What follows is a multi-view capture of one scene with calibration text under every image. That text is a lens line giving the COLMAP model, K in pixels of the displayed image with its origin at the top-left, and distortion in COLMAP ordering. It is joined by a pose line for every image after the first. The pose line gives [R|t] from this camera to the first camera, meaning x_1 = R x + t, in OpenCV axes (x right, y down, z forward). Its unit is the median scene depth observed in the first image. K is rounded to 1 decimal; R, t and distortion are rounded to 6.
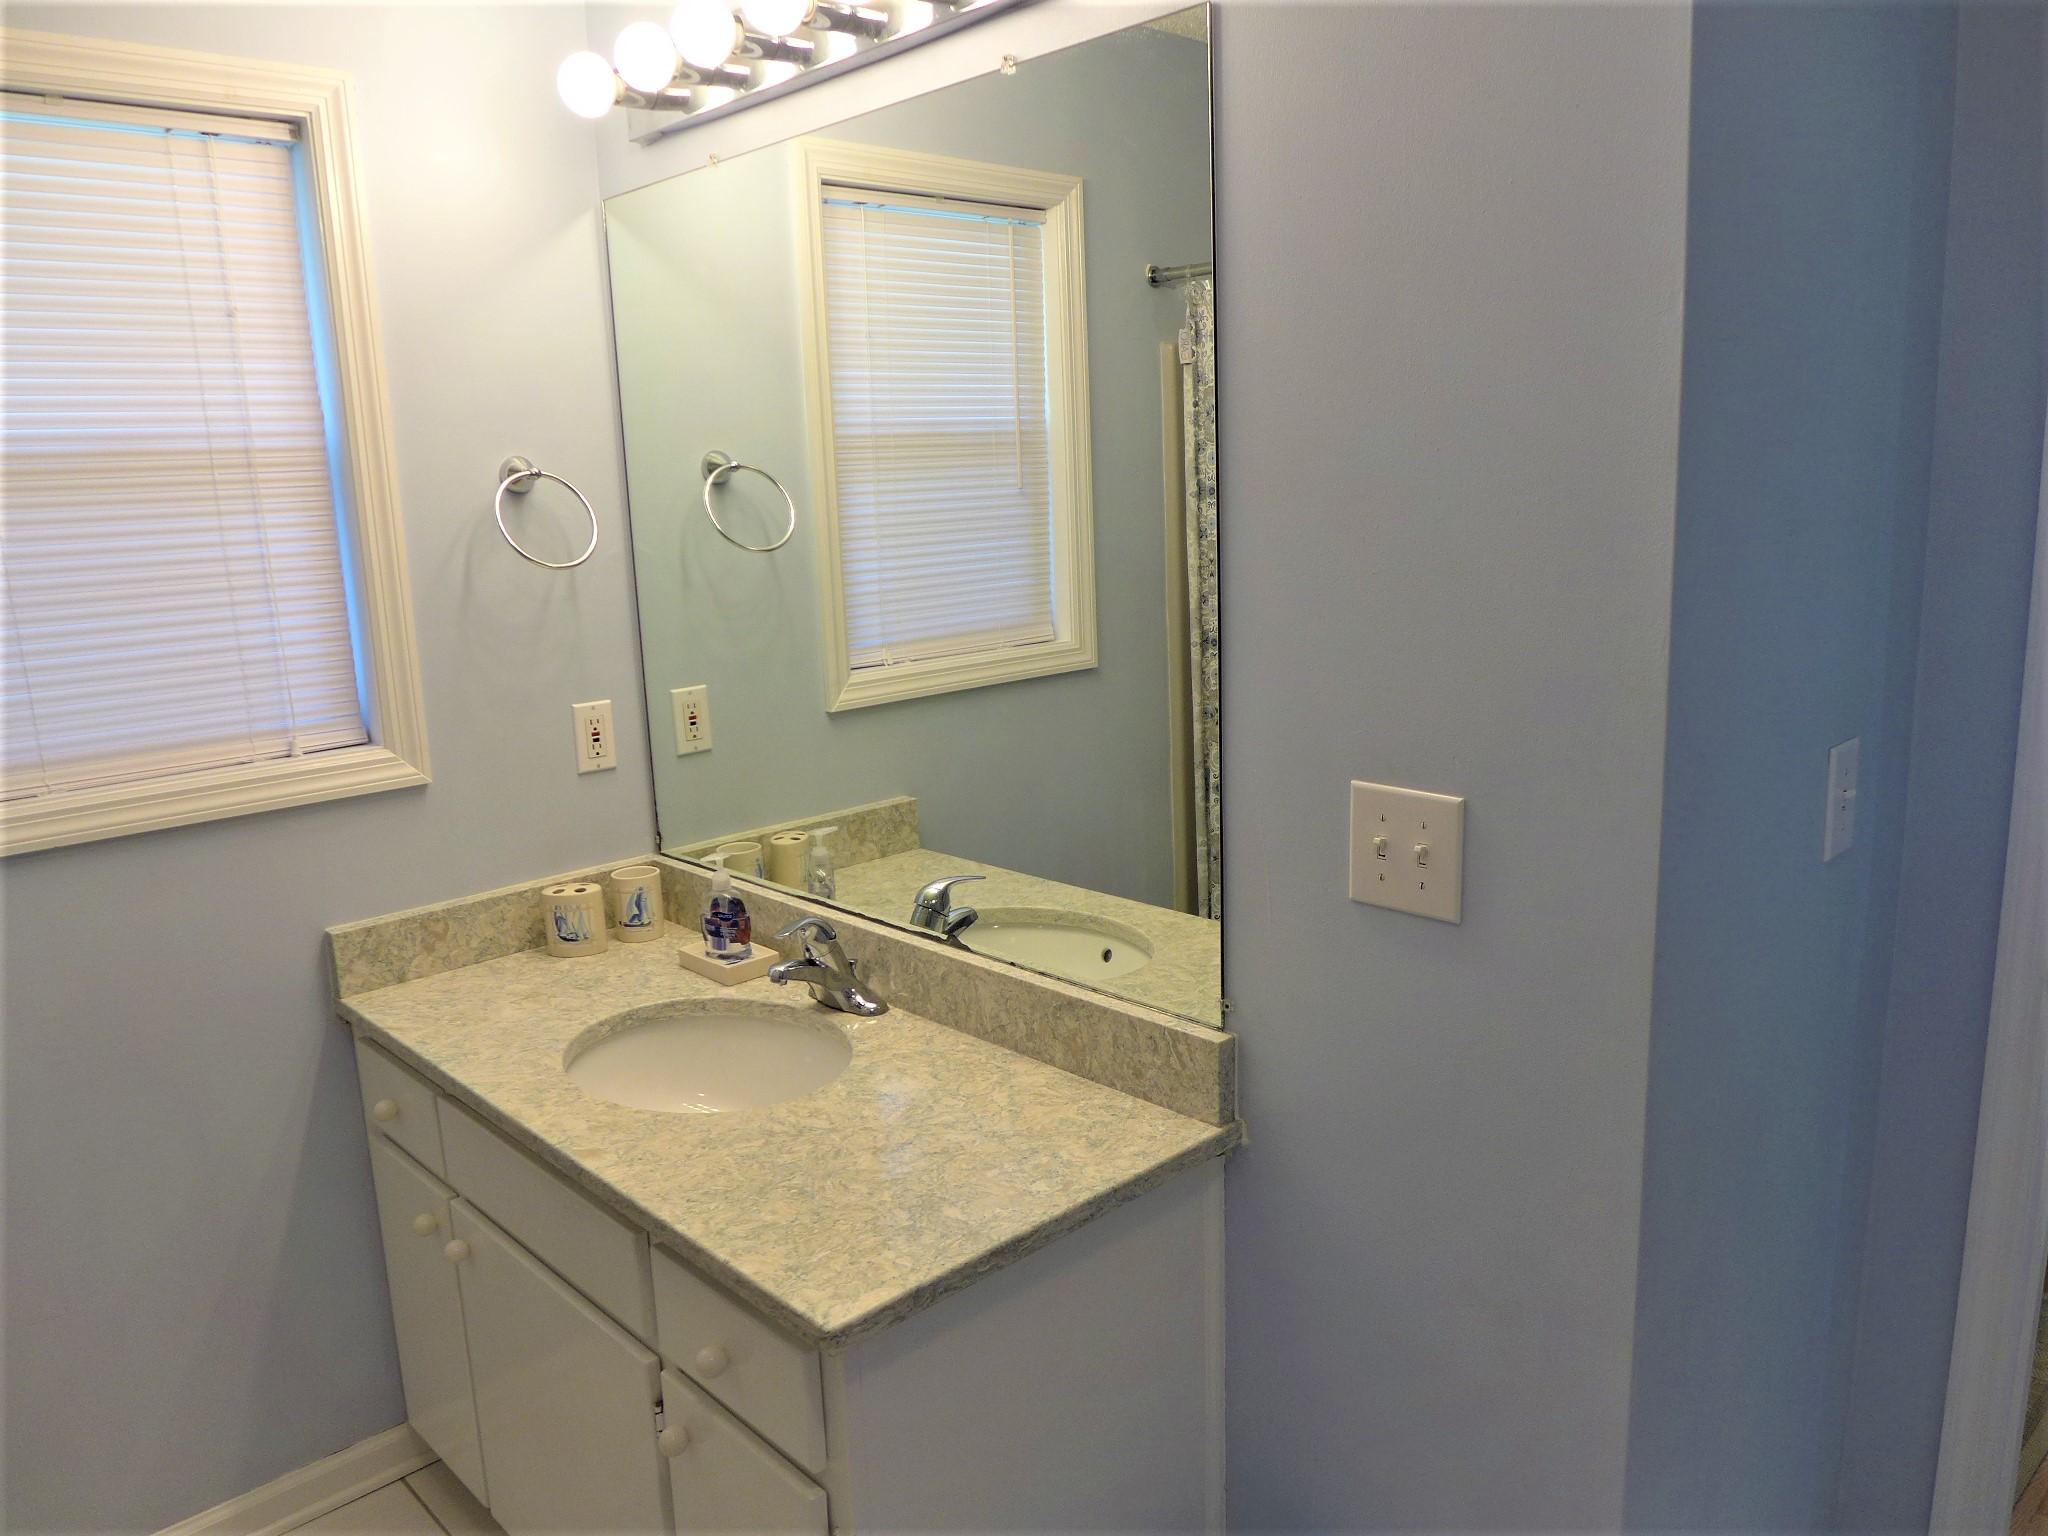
lens RADIAL K [[1472.9, 0, 1016.0], [0, 1472.9, 771.2], [0, 0, 1]] dist [-0.049326, 0.009305]
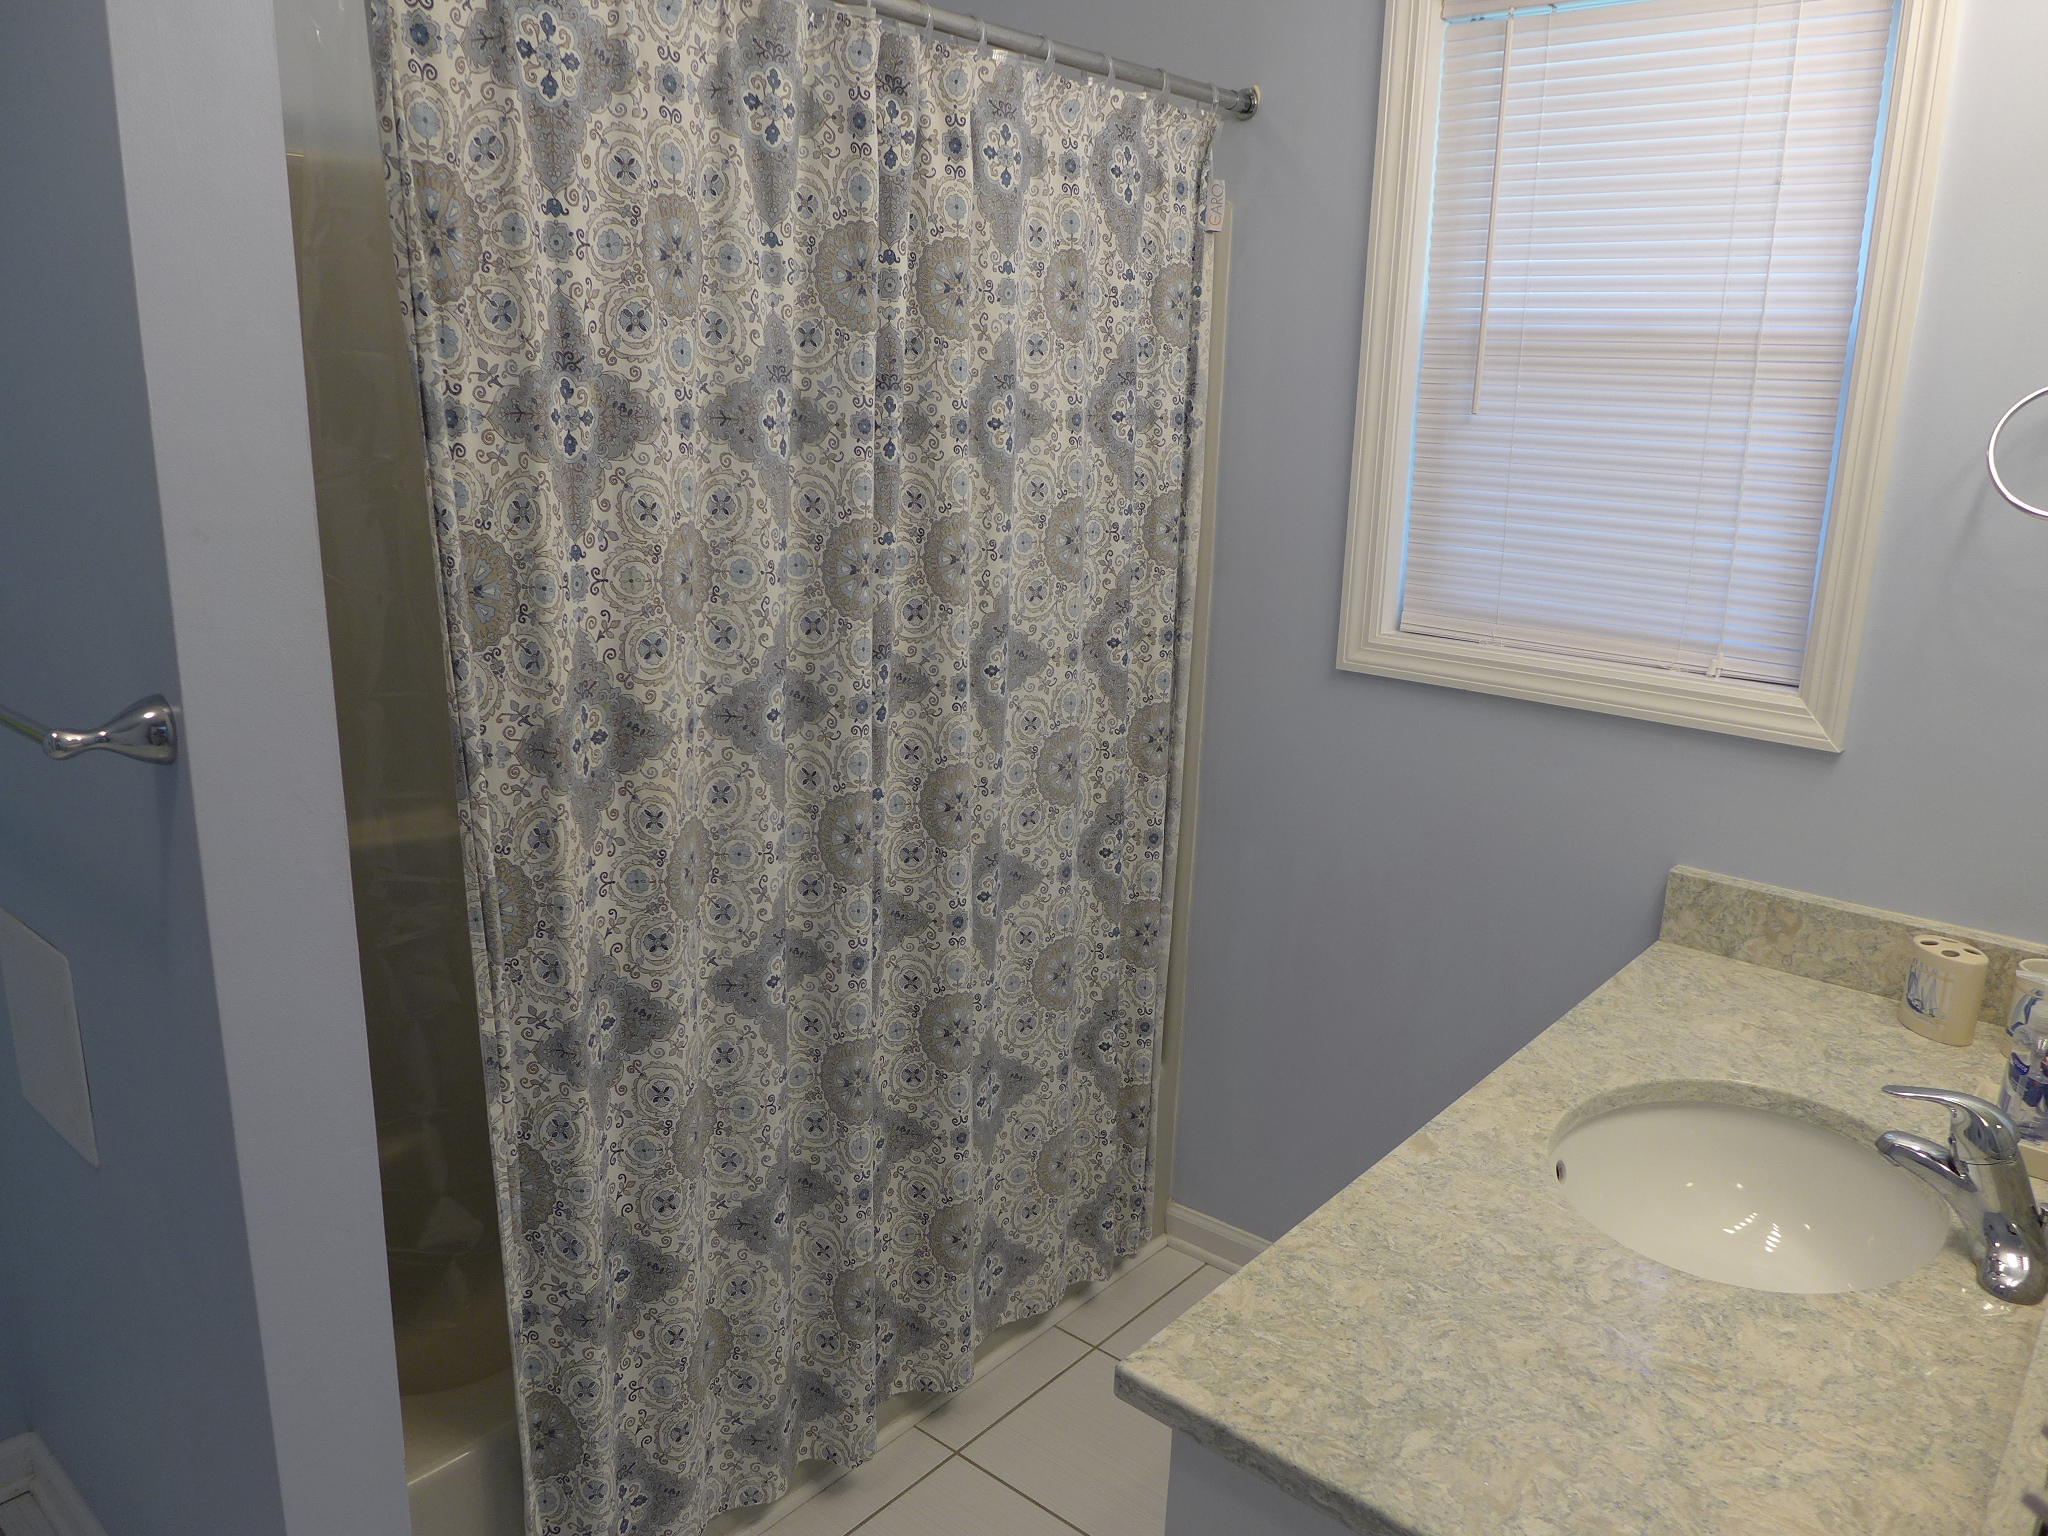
lens RADIAL K [[1472.9, 0, 1016.0], [0, 1472.9, 771.2], [0, 0, 1]] dist [-0.049326, 0.009305]
pose [[0.092791, 0.292150, -0.951860, 0.351297], [-0.231738, 0.936069, 0.264712, -0.095294], [0.968342, 0.196020, 0.154561, 0.448349]]
